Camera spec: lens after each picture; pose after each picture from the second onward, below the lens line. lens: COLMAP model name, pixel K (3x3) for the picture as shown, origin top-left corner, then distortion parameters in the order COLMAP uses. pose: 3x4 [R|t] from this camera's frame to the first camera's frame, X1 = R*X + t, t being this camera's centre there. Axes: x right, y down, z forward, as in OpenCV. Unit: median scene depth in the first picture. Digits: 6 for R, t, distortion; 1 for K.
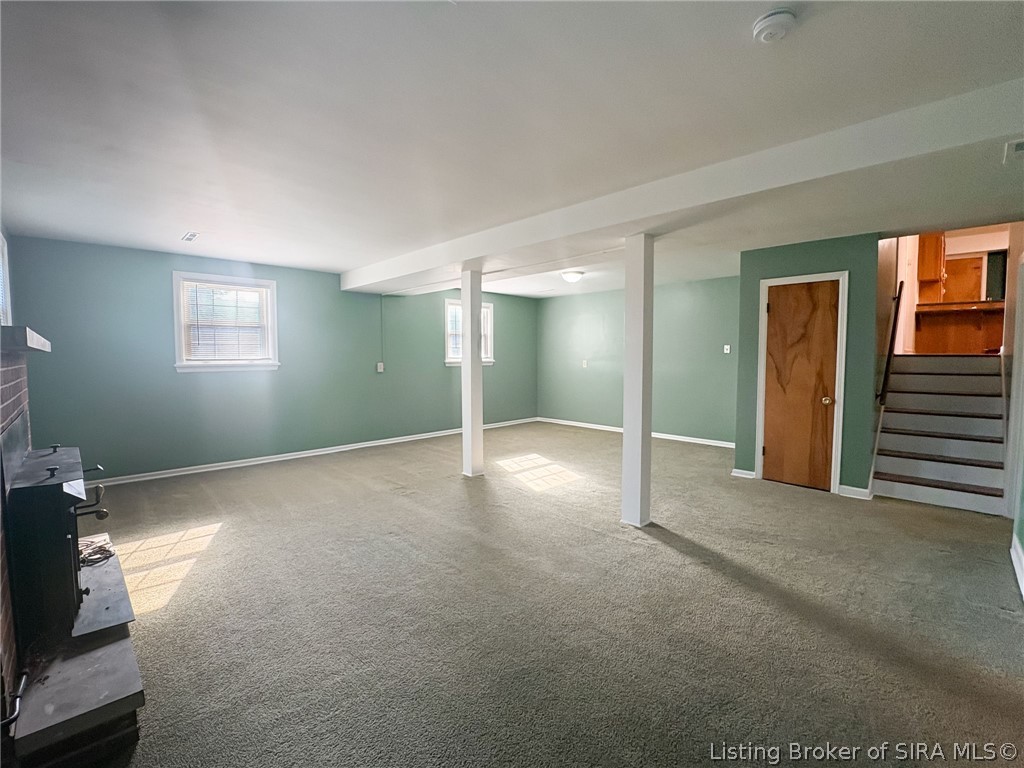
lens RADIAL K [[452.8, 0, 512.0], [0, 452.8, 384.0], [0, 0, 1]] dist [-0.028996, -0.000544]
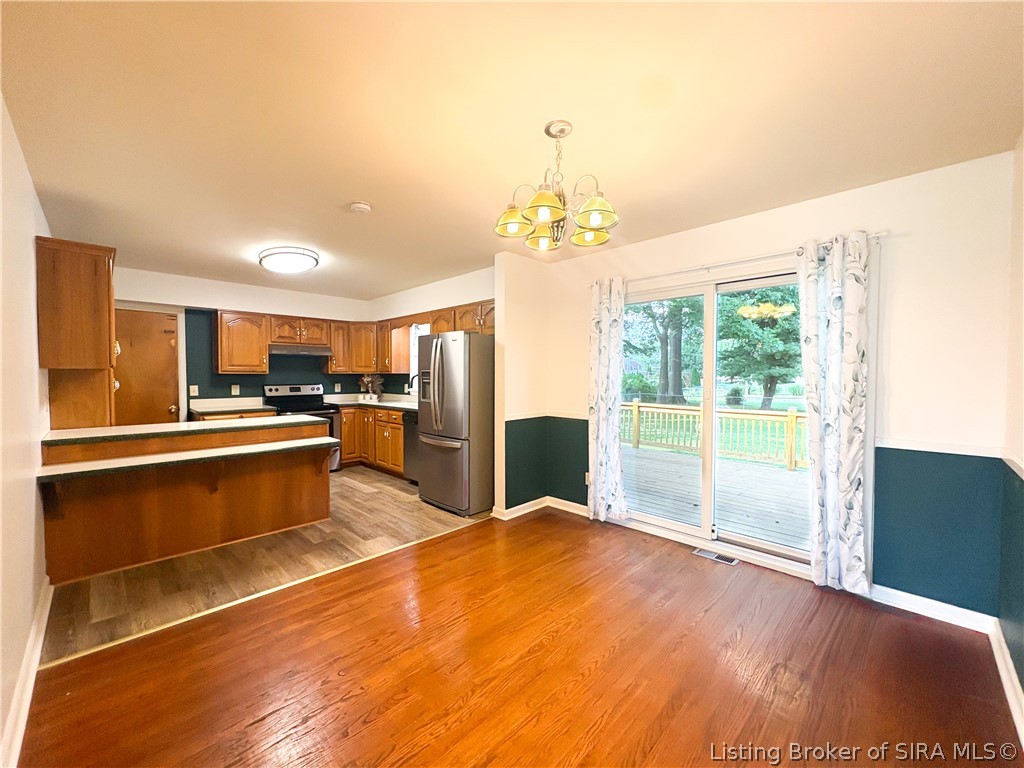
lens RADIAL K [[409.6, 0, 512.0], [0, 409.6, 384.0], [0, 0, 1]] dist [-0.001877, -0.000247]
pose [[-0.006950, -0.025051, 0.999662, 1.219376], [0.062755, 0.997705, 0.025439, -0.424385], [-0.998005, 0.062910, -0.005362, 1.295442]]
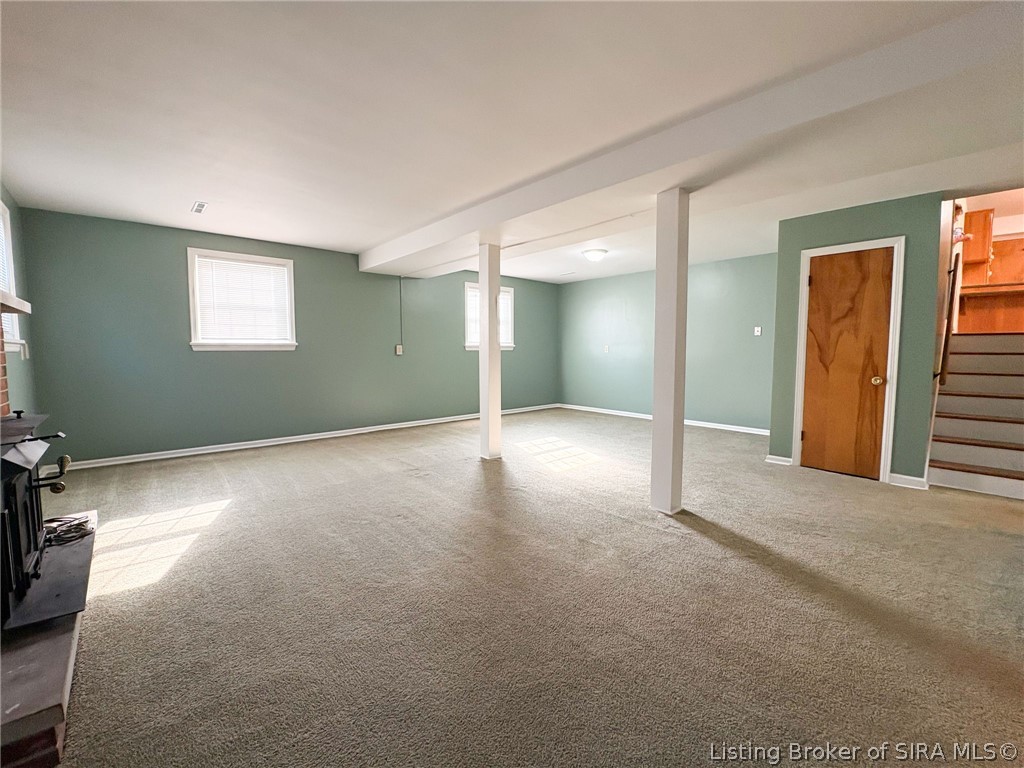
lens RADIAL K [[429.5, 0, 512.0], [0, 429.5, 384.0], [0, 0, 1]] dist [-0.024414, 0.000165]
pose [[0.998744, 0.004875, -0.049876, 0.005353], [-0.004190, 0.999896, 0.013821, 0.038952], [0.049938, -0.013595, 0.998660, 0.113279]]
